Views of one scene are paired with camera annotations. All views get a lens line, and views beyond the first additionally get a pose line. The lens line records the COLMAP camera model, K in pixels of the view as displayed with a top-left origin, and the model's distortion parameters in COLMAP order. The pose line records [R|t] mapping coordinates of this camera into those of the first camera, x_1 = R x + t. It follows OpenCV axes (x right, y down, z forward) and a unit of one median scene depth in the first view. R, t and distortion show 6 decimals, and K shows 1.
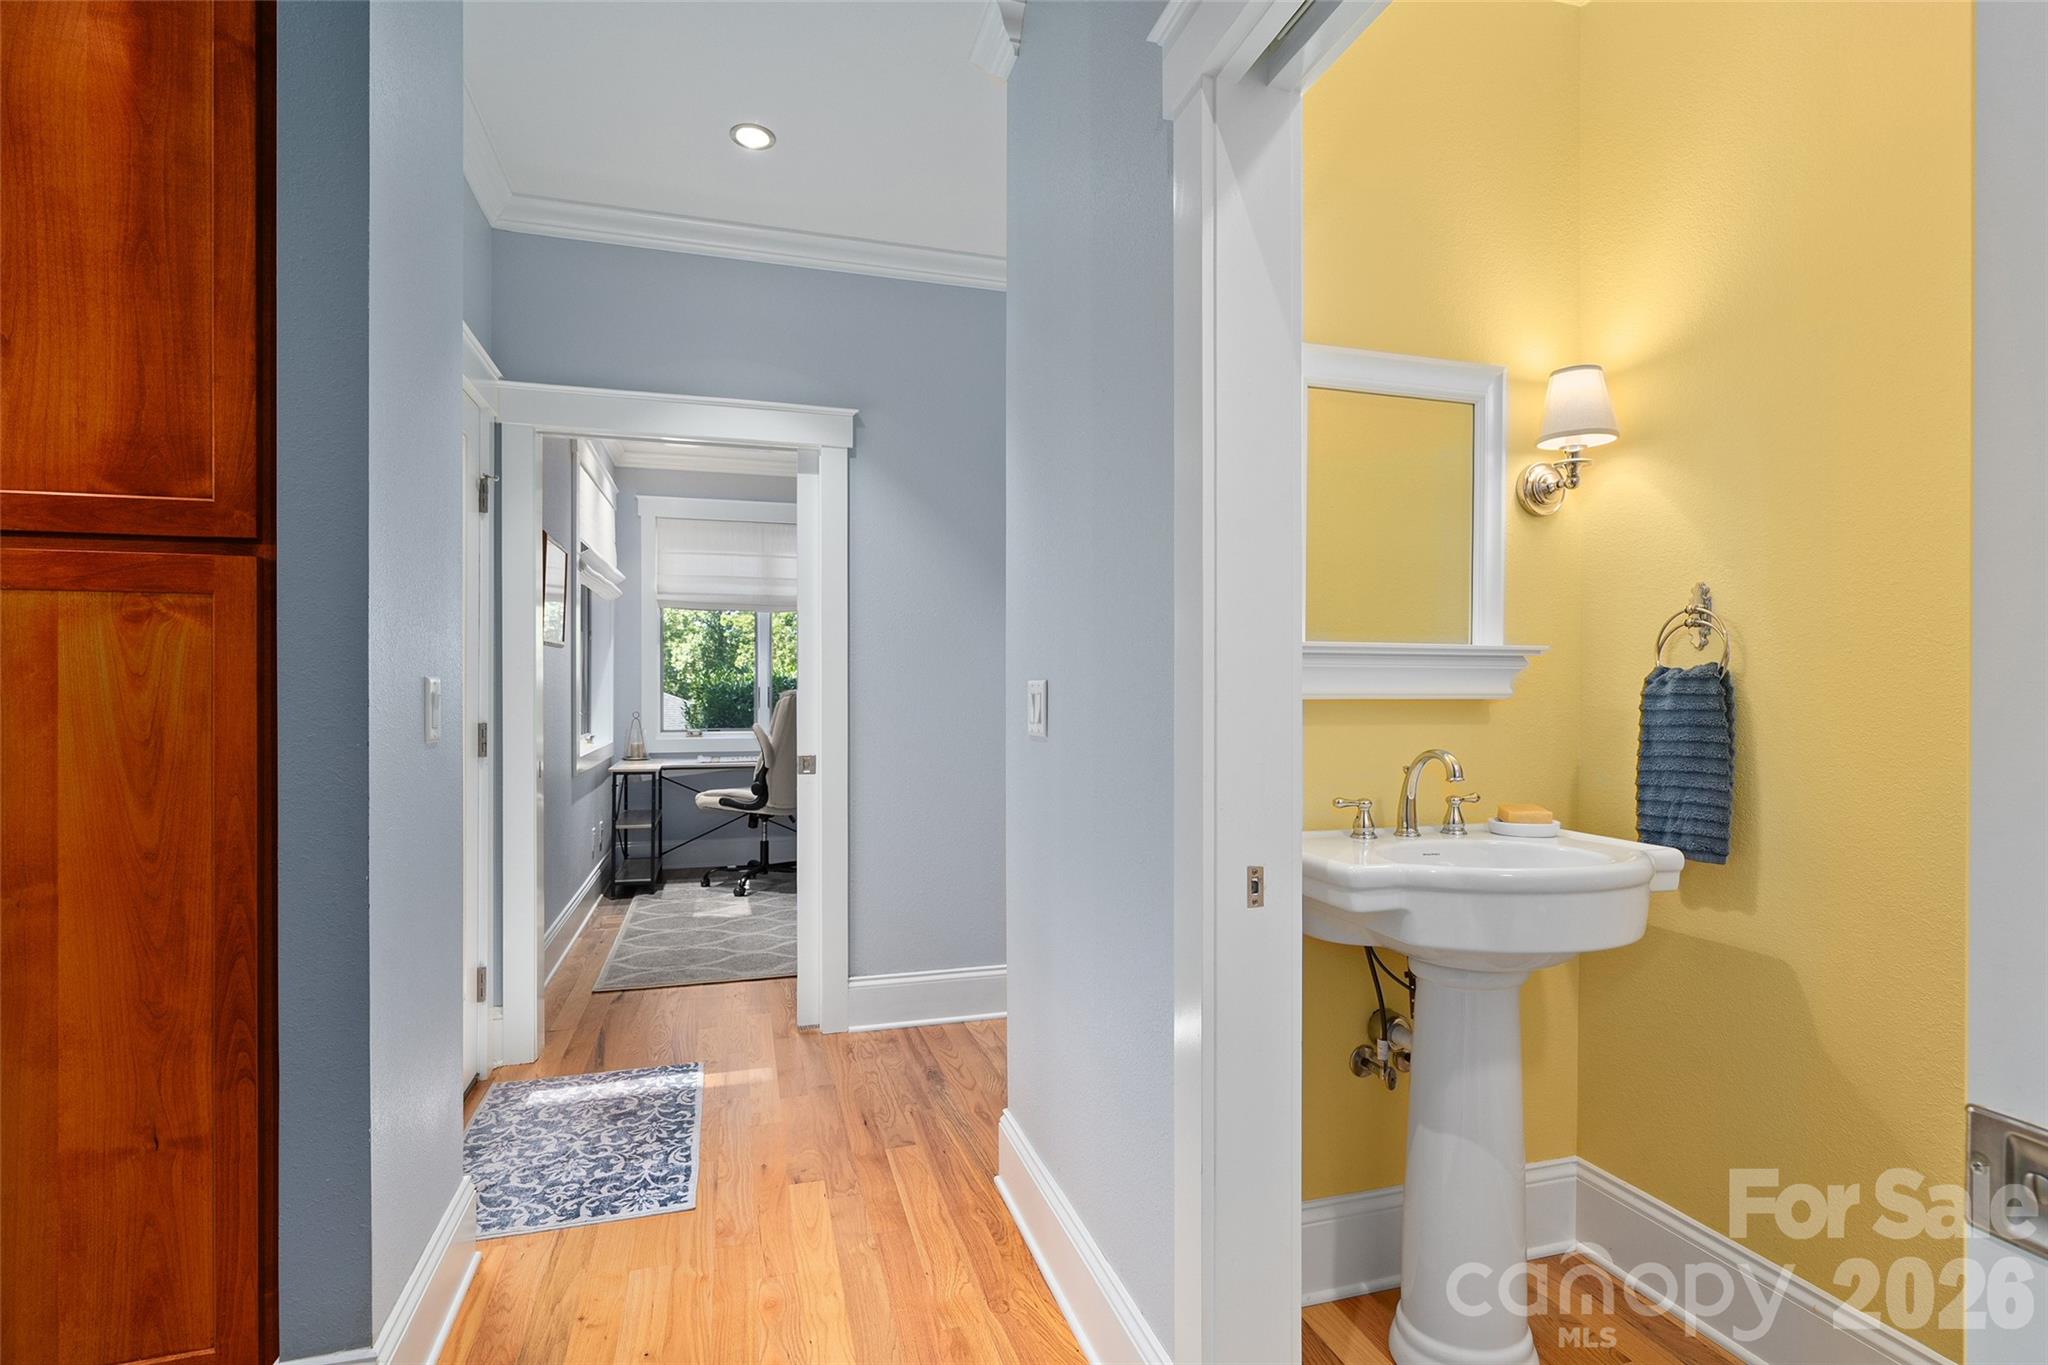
lens RADIAL K [[1018.4, 0, 1013.7], [0, 1018.4, 686.5], [0, 0, 1]] dist [-0.003278, -0.001876]
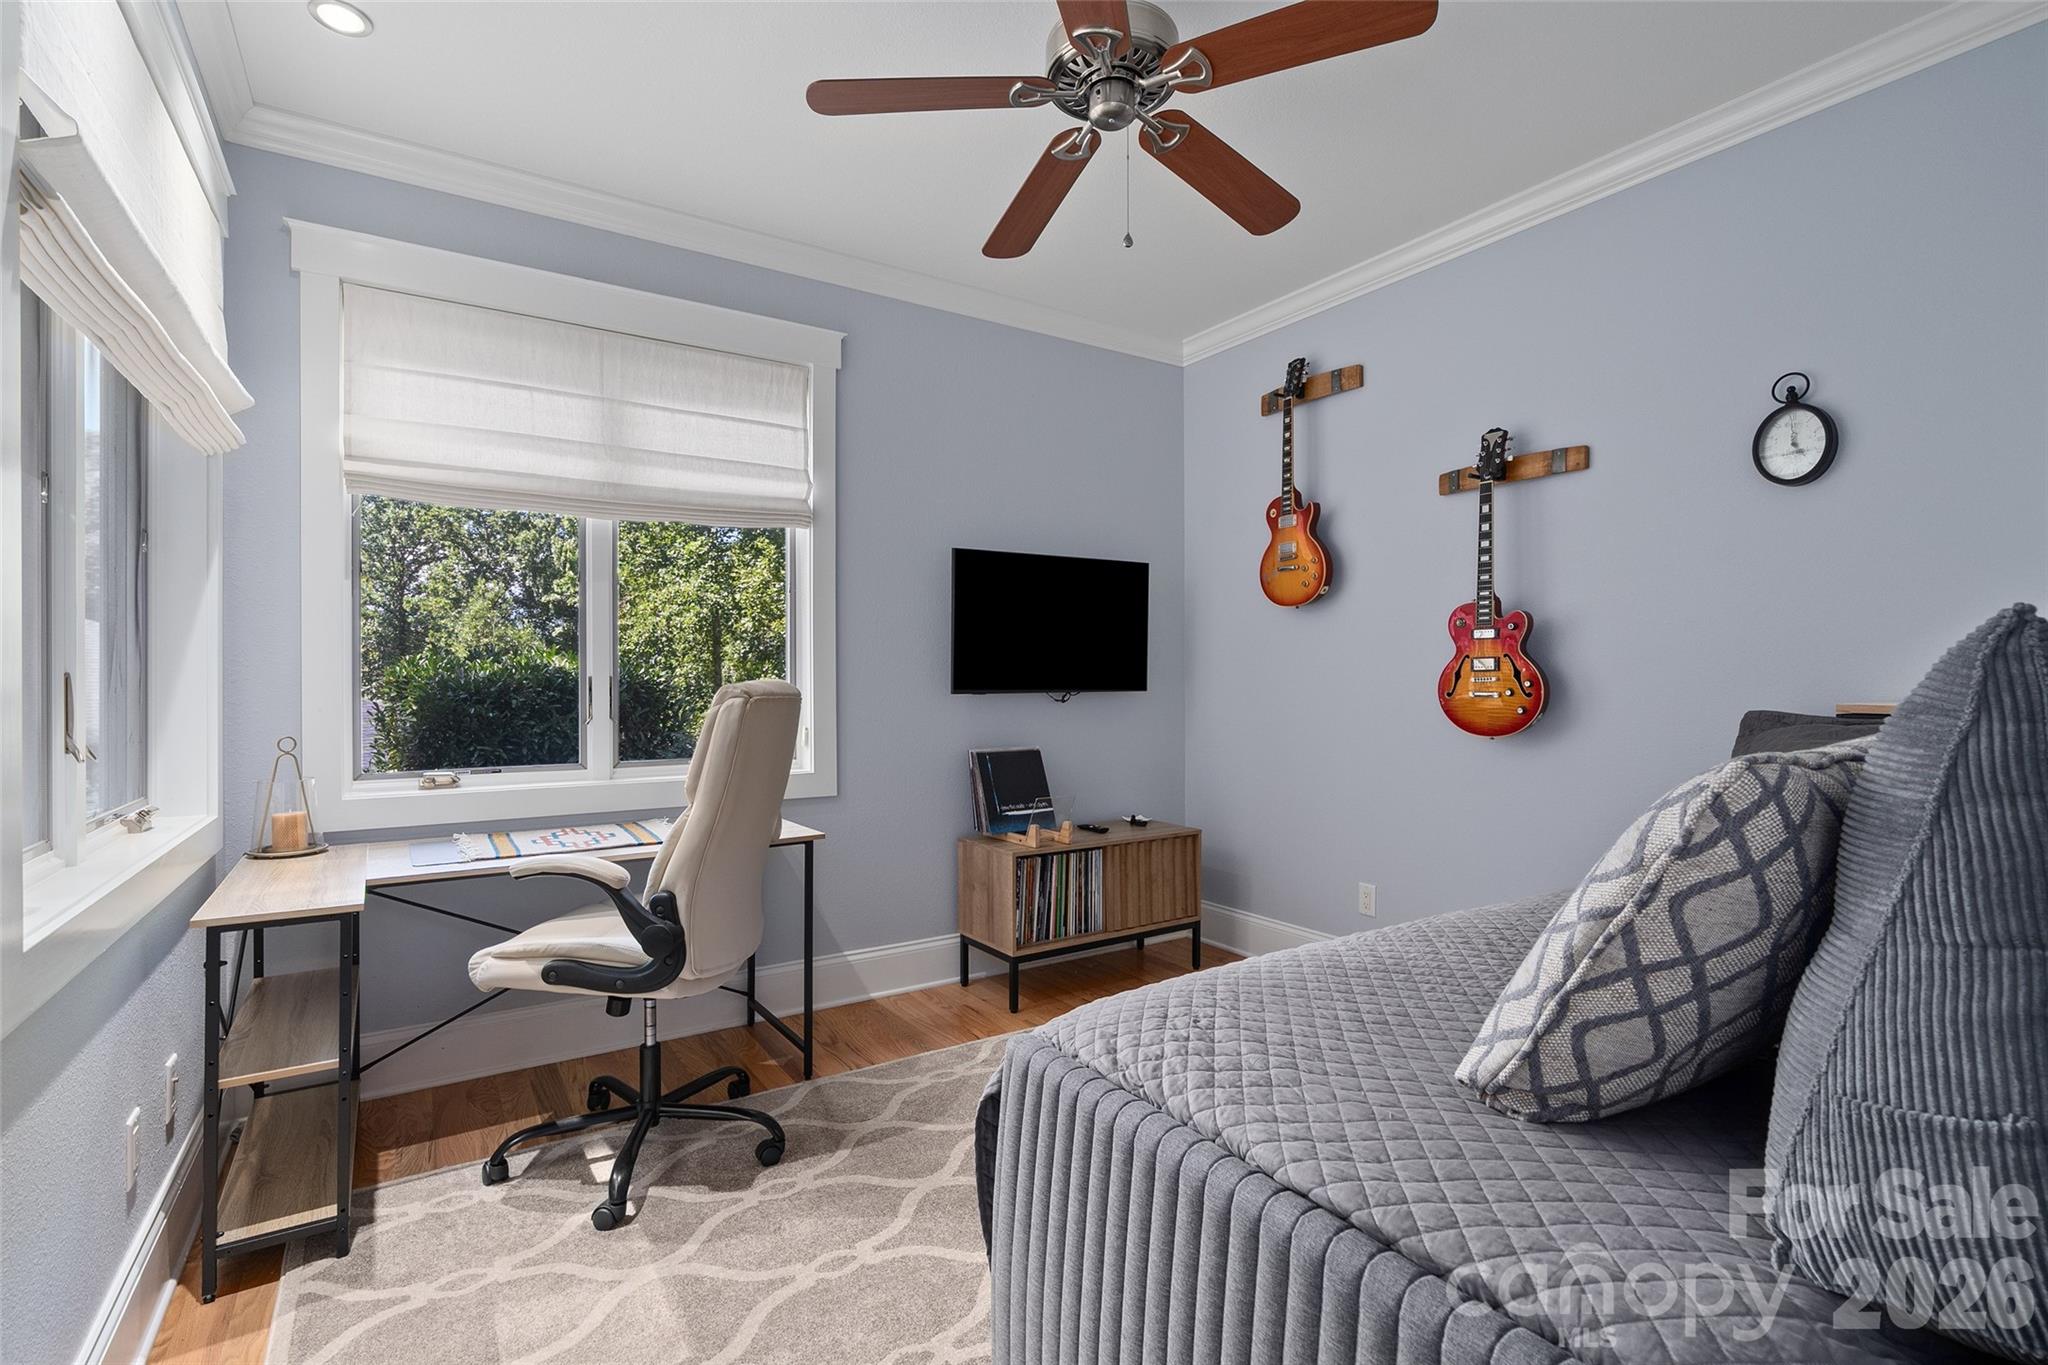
lens RADIAL K [[930.8, 0, 1012.5], [0, 930.8, 683.0], [0, 0, 1]] dist [-0.002038, 0.000152]
pose [[0.952964, -0.005605, 0.303033, -0.219824], [0.004340, 0.999979, 0.004849, 0.001177], [-0.303054, -0.003306, 0.952968, 0.593583]]
